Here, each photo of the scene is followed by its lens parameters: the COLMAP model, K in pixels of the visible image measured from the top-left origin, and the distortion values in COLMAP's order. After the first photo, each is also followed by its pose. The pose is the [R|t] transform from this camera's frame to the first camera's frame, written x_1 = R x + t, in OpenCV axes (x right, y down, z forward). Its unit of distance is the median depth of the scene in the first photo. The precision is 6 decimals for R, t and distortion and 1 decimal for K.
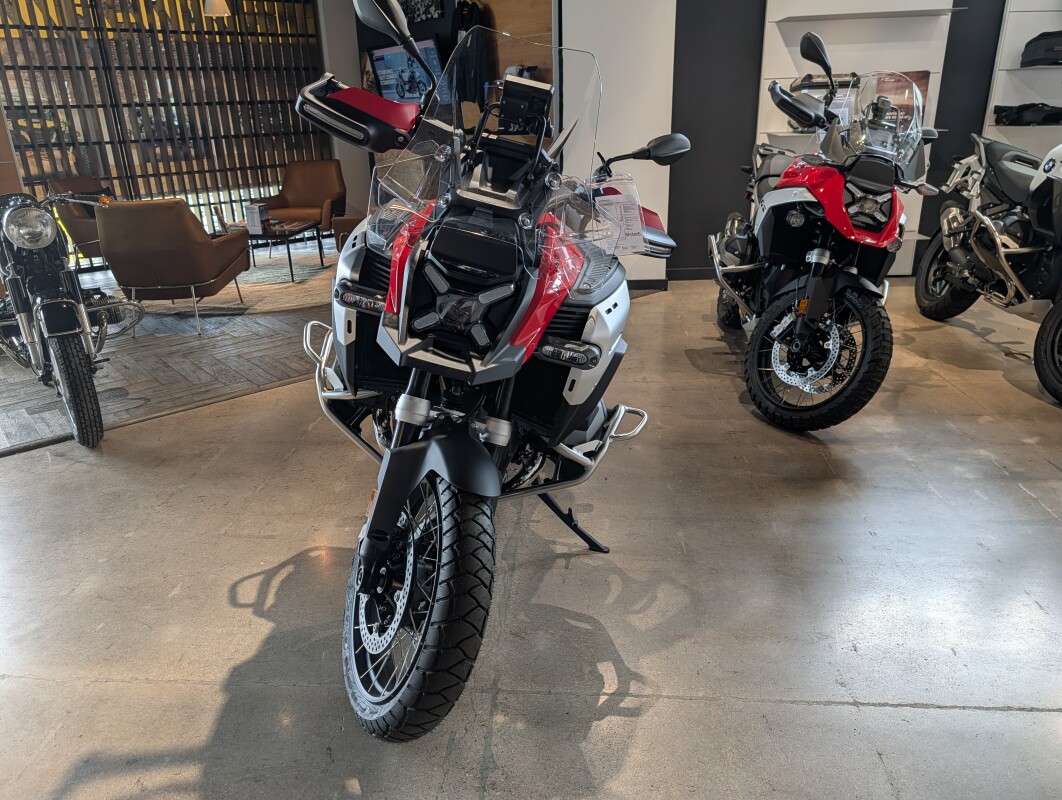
lens RADIAL K [[787.0, 0, 531.0], [0, 787.0, 400.0], [0, 0, 1]] dist [-0.000755, -0.003459]
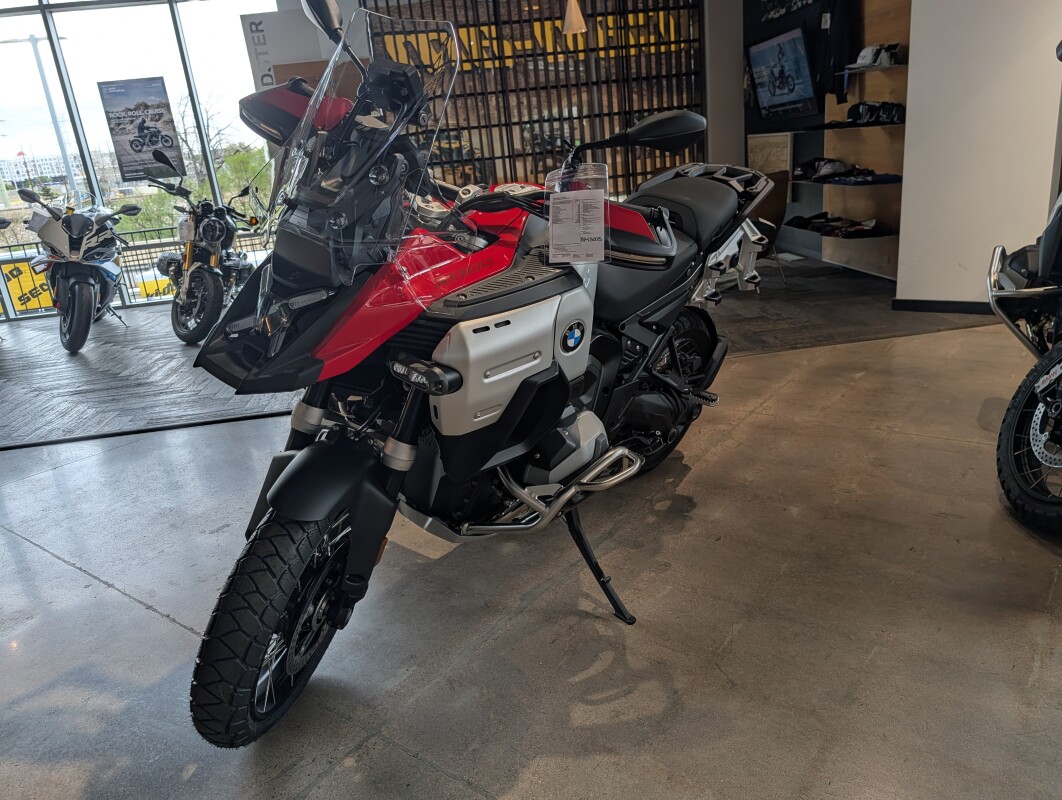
lens RADIAL K [[798.0, 0, 548.7], [0, 798.0, 395.6], [0, 0, 1]] dist [0.002786, 0.000659]
pose [[0.834447, 0.114861, -0.538985, 0.184512], [-0.124579, 0.992037, 0.018538, -0.020064], [0.536822, 0.051677, 0.842111, 0.096137]]
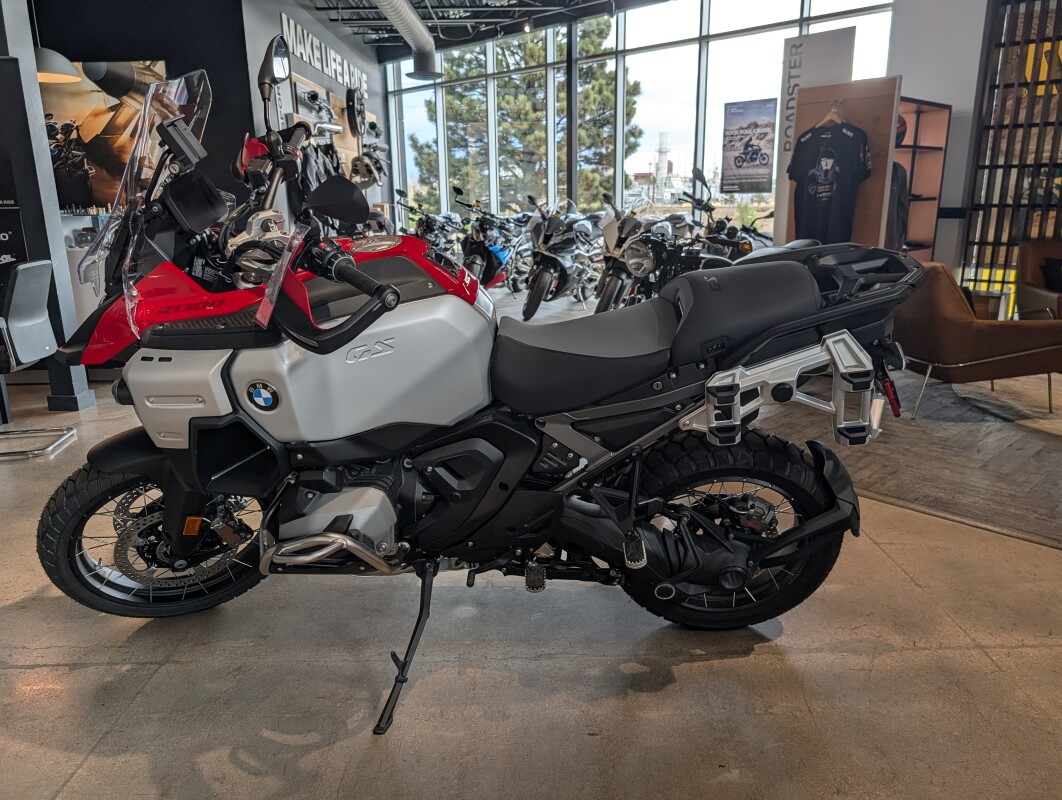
lens RADIAL K [[787.0, 0, 531.0], [0, 787.0, 400.0], [0, 0, 1]] dist [-0.000755, -0.003459]
pose [[0.076681, 0.274704, -0.958466, 0.329613], [-0.355721, 0.905573, 0.231085, -0.164773], [0.931441, 0.323227, 0.167158, 0.476386]]
